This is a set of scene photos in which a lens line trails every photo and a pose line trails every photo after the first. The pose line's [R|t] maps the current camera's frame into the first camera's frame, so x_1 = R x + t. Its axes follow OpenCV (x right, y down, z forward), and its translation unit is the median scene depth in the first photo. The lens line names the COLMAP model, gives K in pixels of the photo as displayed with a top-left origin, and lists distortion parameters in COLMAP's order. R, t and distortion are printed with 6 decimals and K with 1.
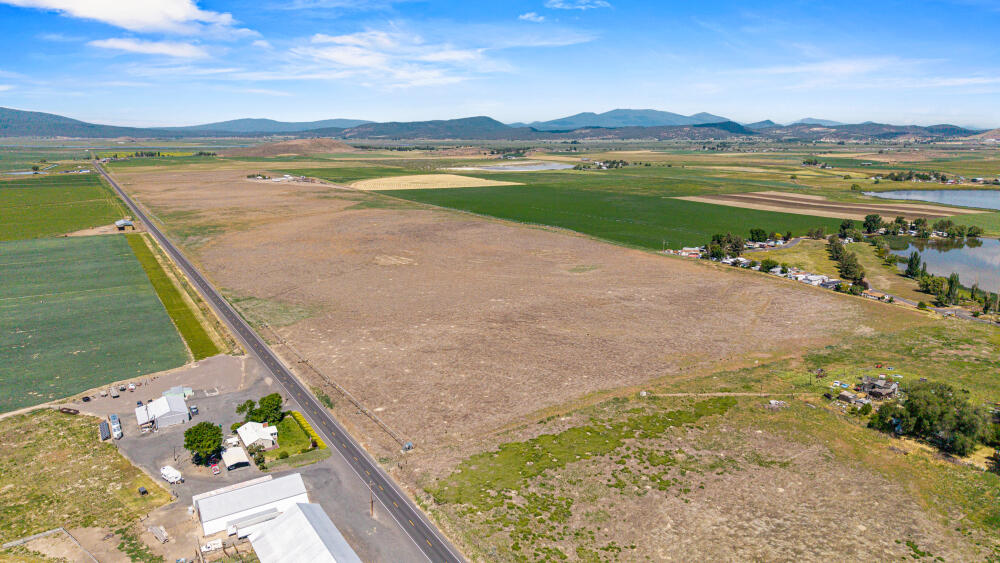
lens RADIAL K [[665.6, 0, 500.0], [0, 665.6, 281.5], [0, 0, 1]] dist [0.033414, -0.034894]
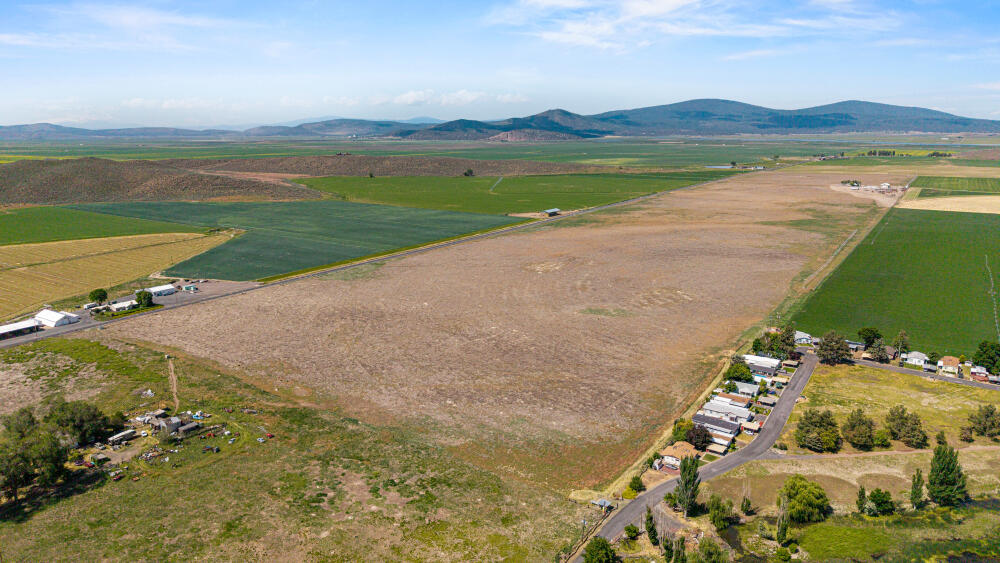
lens RADIAL K [[665.6, 0, 500.0], [0, 665.6, 281.5], [0, 0, 1]] dist [0.033414, -0.034894]
pose [[0.397514, 0.200283, -0.895471, 1.240968], [-0.191554, 0.972500, 0.132477, -0.217559], [0.897379, 0.118870, 0.424948, 0.741509]]
